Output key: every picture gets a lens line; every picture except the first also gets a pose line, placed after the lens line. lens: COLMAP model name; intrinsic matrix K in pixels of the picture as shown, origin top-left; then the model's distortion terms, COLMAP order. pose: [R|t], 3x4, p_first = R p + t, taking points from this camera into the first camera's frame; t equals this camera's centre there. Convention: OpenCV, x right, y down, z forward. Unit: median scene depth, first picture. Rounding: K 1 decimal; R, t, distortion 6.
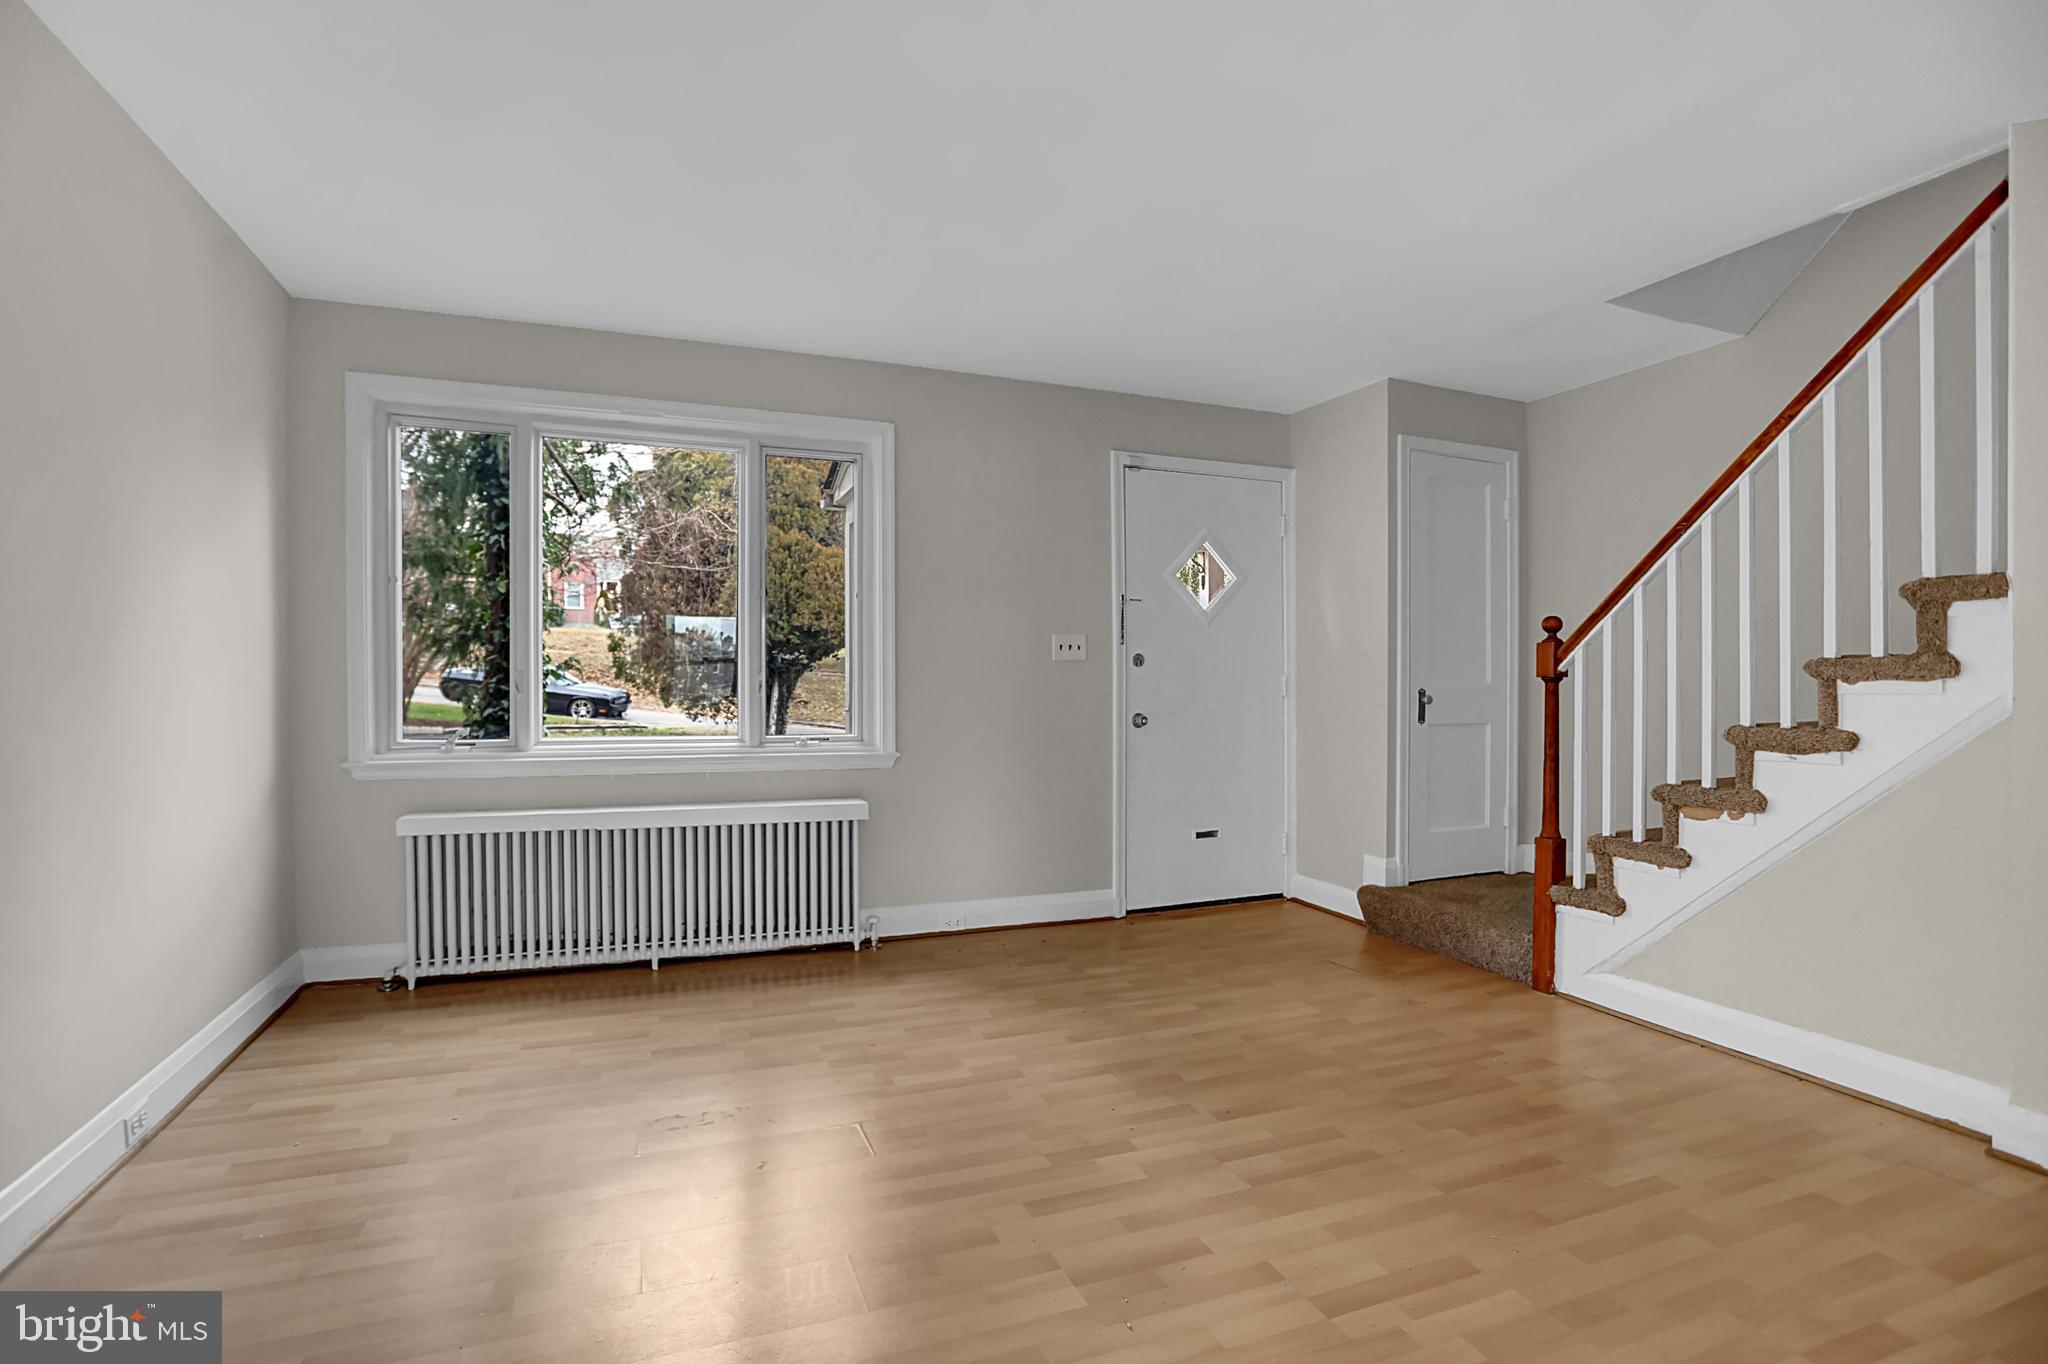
lens RADIAL K [[990.5, 0, 1024.0], [0, 990.5, 682.0], [0, 0, 1]] dist [-0.069062, 0.027038]
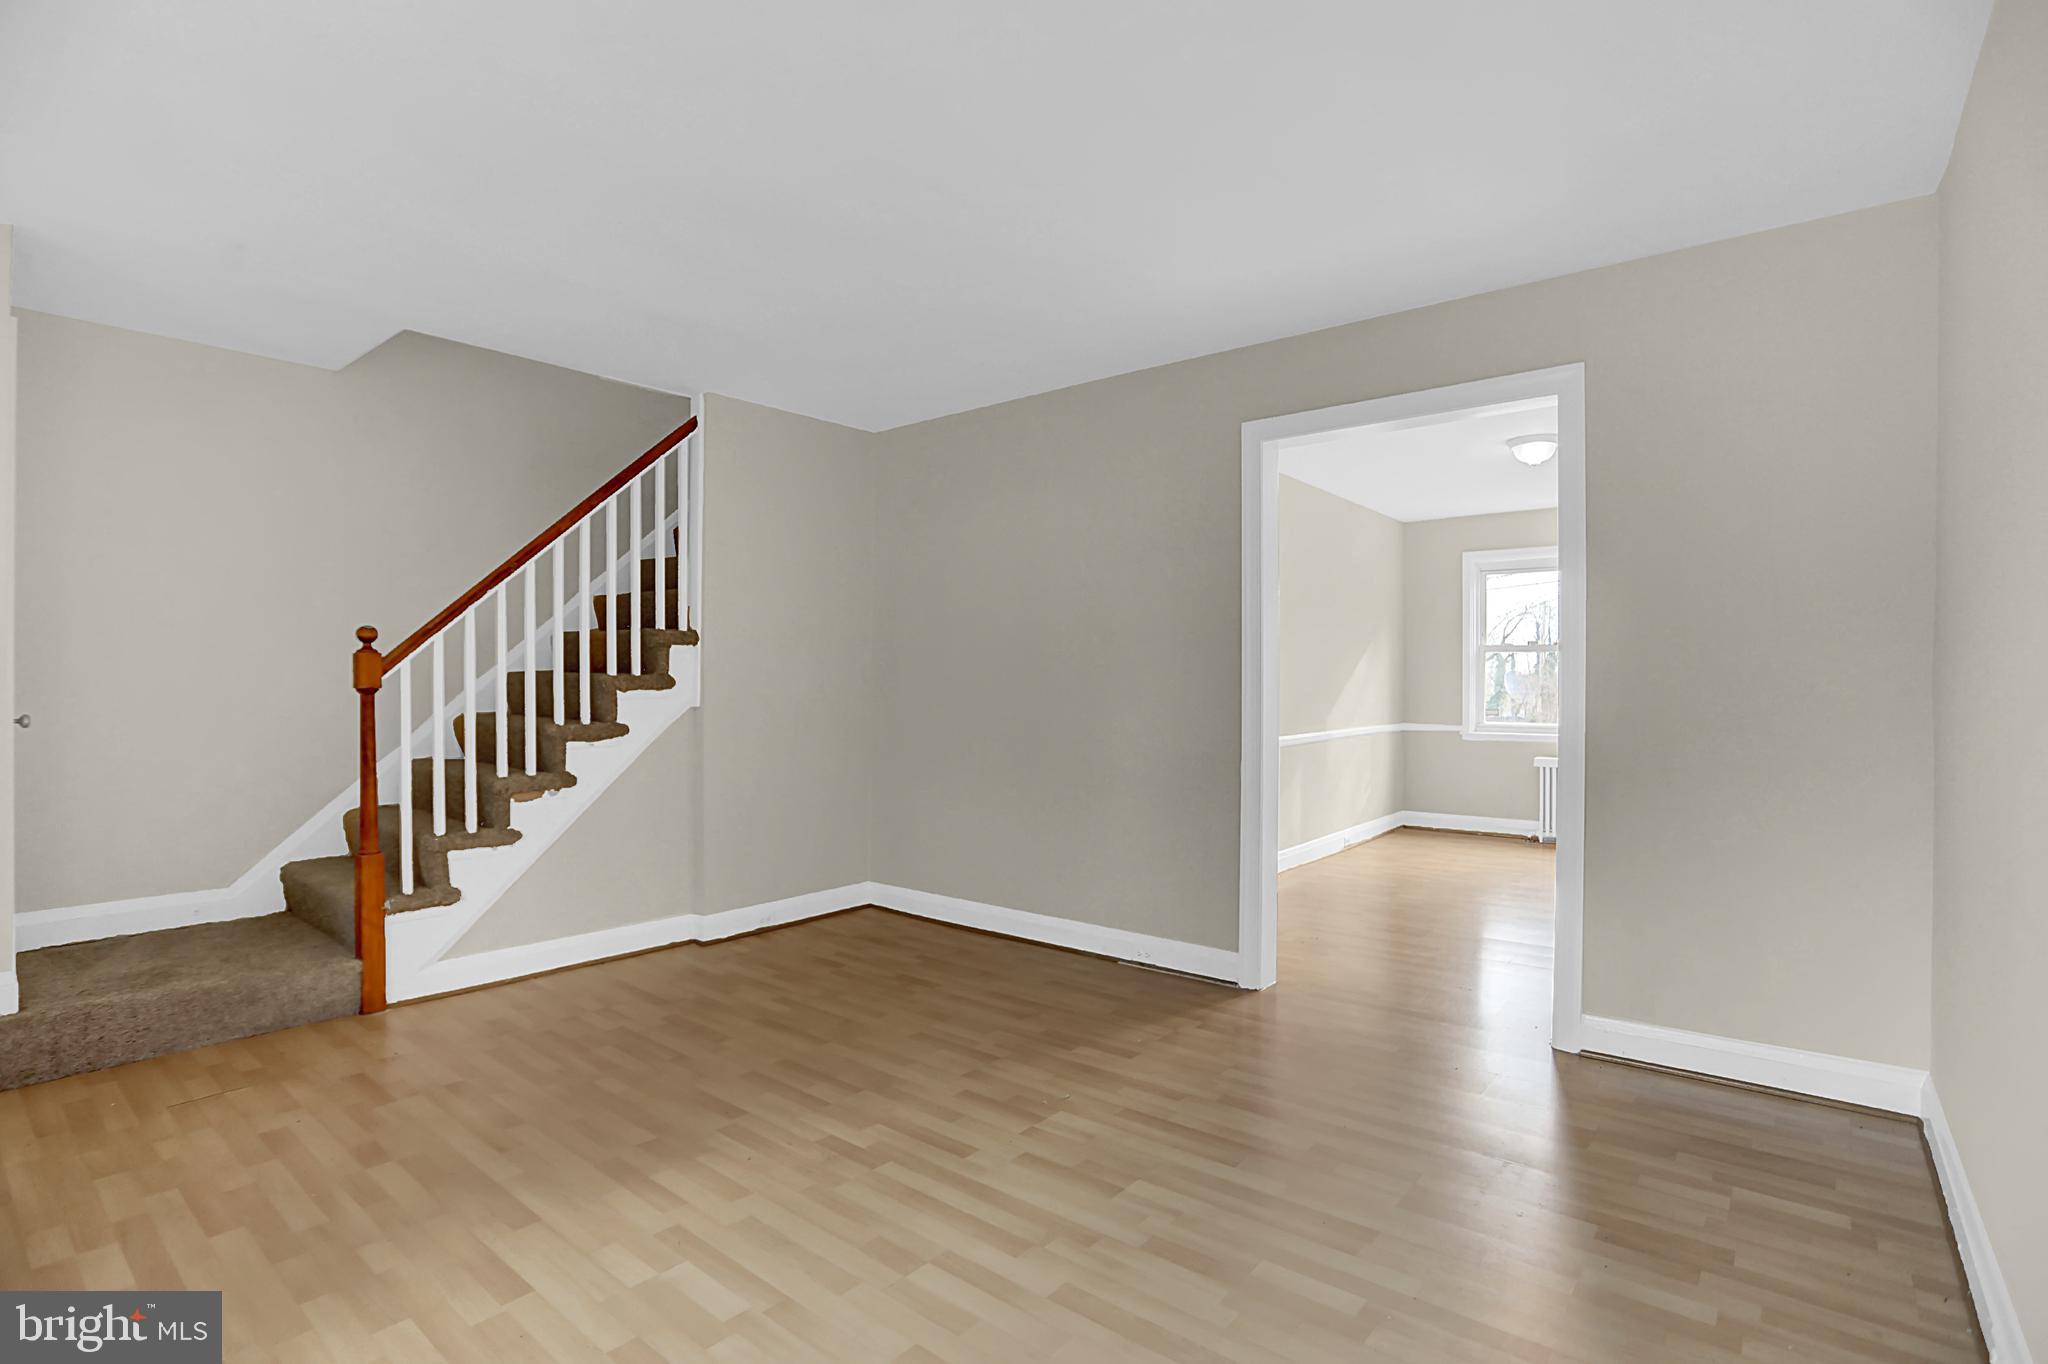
lens RADIAL K [[990.5, 0, 1024.0], [0, 990.5, 682.0], [0, 0, 1]] dist [-0.069062, 0.027038]
pose [[-0.484750, -0.003407, 0.874646, -0.780588], [-0.002649, 0.999994, 0.002427, -0.019640], [-0.874649, -0.001141, -0.484756, 1.127422]]
